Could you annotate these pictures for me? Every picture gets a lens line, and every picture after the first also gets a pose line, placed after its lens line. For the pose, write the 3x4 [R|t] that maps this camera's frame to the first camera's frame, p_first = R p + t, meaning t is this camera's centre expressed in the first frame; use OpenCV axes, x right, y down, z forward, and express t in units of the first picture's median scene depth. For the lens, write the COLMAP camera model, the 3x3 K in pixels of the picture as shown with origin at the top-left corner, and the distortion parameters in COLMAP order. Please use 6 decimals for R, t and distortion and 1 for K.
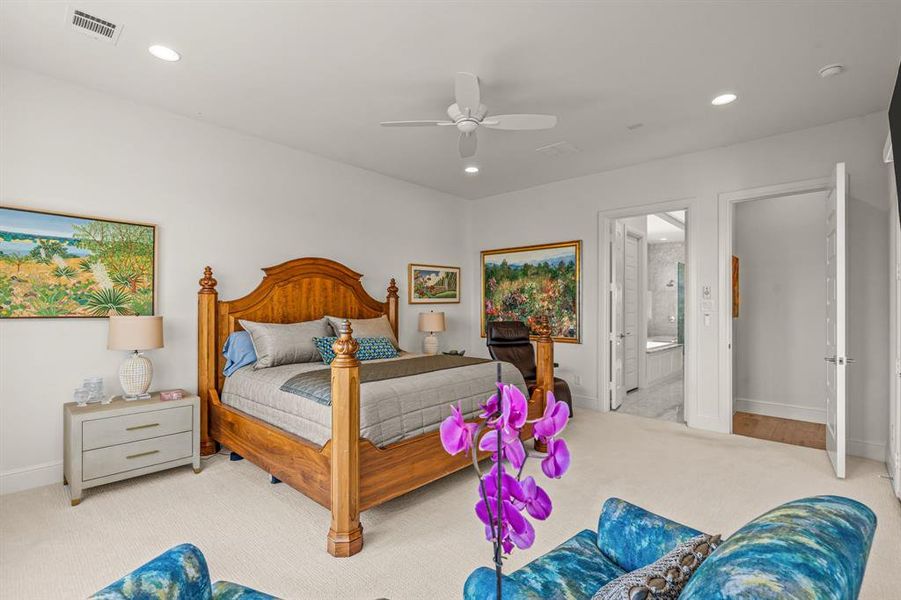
lens RADIAL K [[414.7, 0, 450.3], [0, 414.7, 304.2], [0, 0, 1]] dist [-0.002555, -0.000507]
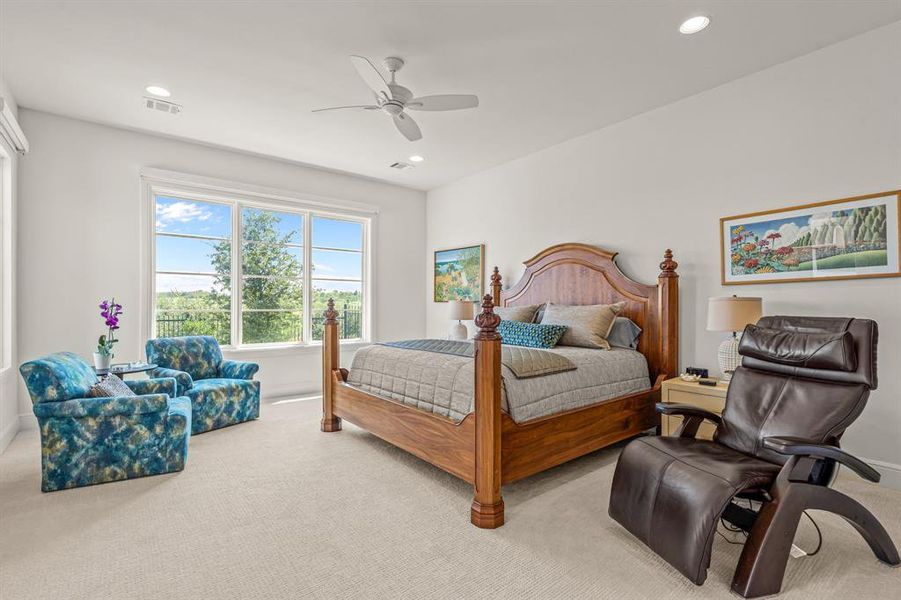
lens RADIAL K [[414.7, 0, 450.4], [0, 414.7, 302.4], [0, 0, 1]] dist [-0.002555, -0.000507]
pose [[-0.141170, -0.007015, -0.989960, 0.593076], [0.003946, 0.999963, -0.007649, 0.029700], [0.989977, -0.004986, -0.141137, 0.736517]]
